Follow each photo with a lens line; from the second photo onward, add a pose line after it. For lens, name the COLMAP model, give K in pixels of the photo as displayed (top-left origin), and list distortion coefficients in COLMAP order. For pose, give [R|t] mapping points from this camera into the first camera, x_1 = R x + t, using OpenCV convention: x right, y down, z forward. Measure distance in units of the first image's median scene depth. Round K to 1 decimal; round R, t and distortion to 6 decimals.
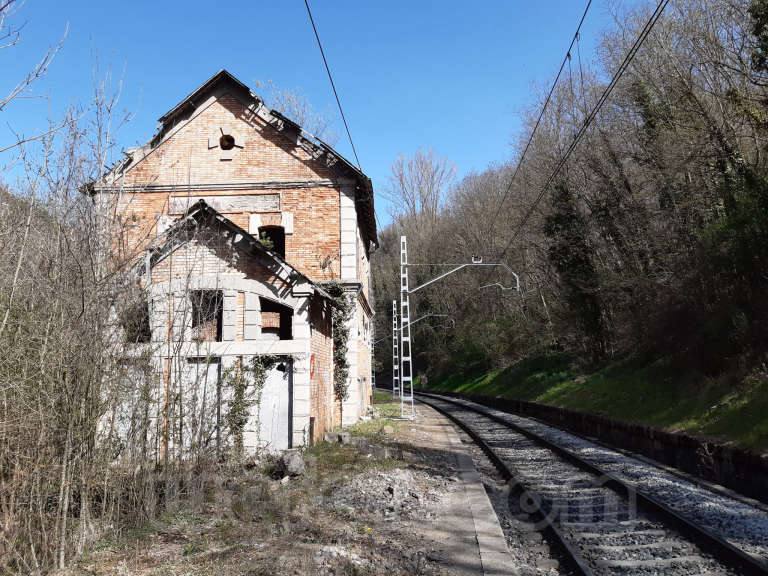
lens RADIAL K [[593.5, 0, 378.6], [0, 593.5, 288.8], [0, 0, 1]] dist [0.073499, -0.002727]
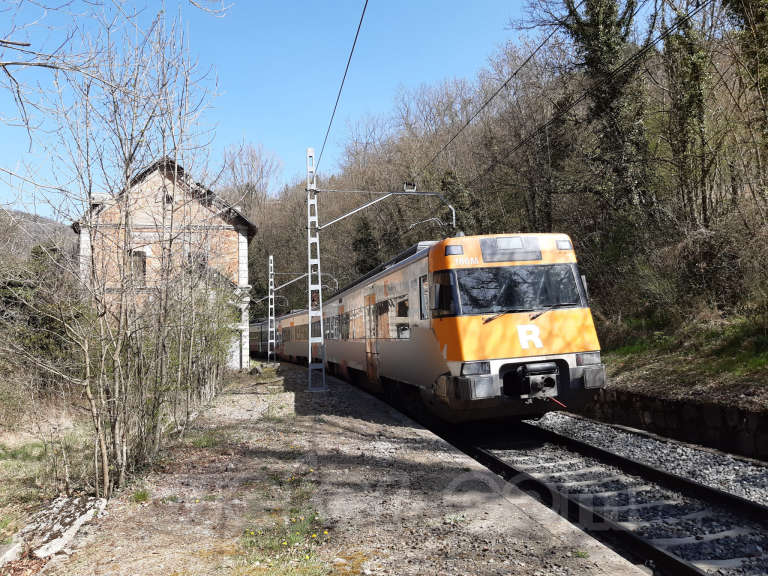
lens RADIAL K [[597.9, 0, 384.0], [0, 597.9, 288.0], [0, 0, 1]] dist [0.030729, 0.004078]
pose [[0.947990, 0.015140, 0.317941, -0.213865], [-0.032314, 0.998285, 0.048811, -0.102512], [-0.316657, -0.056546, 0.946853, -0.778021]]
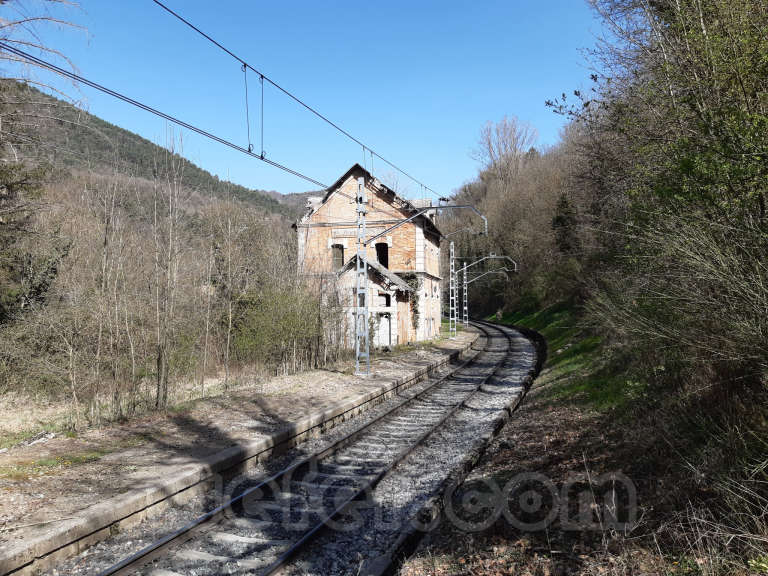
lens RADIAL K [[593.5, 0, 378.6], [0, 593.5, 288.8], [0, 0, 1]] dist [0.073499, -0.002727]
pose [[0.983489, 0.003783, -0.180926, 0.171036], [0.017411, 0.993165, 0.115410, -0.181490], [0.180126, -0.116654, 0.976702, -0.962147]]
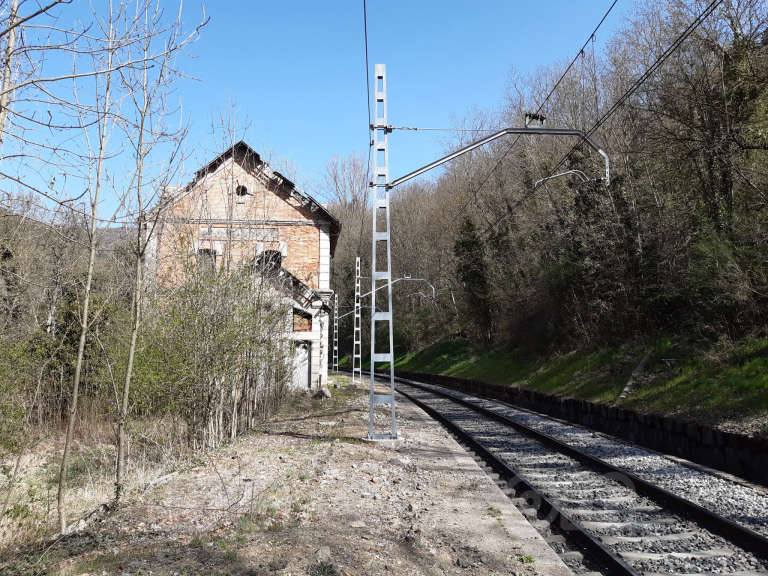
lens RADIAL K [[593.5, 0, 378.6], [0, 593.5, 288.8], [0, 0, 1]] dist [0.073499, -0.002727]
pose [[0.989828, 0.035680, 0.137723, -0.117582], [-0.039993, 0.998788, 0.028675, -0.063301], [-0.136533, -0.033892, 0.990056, -0.490920]]
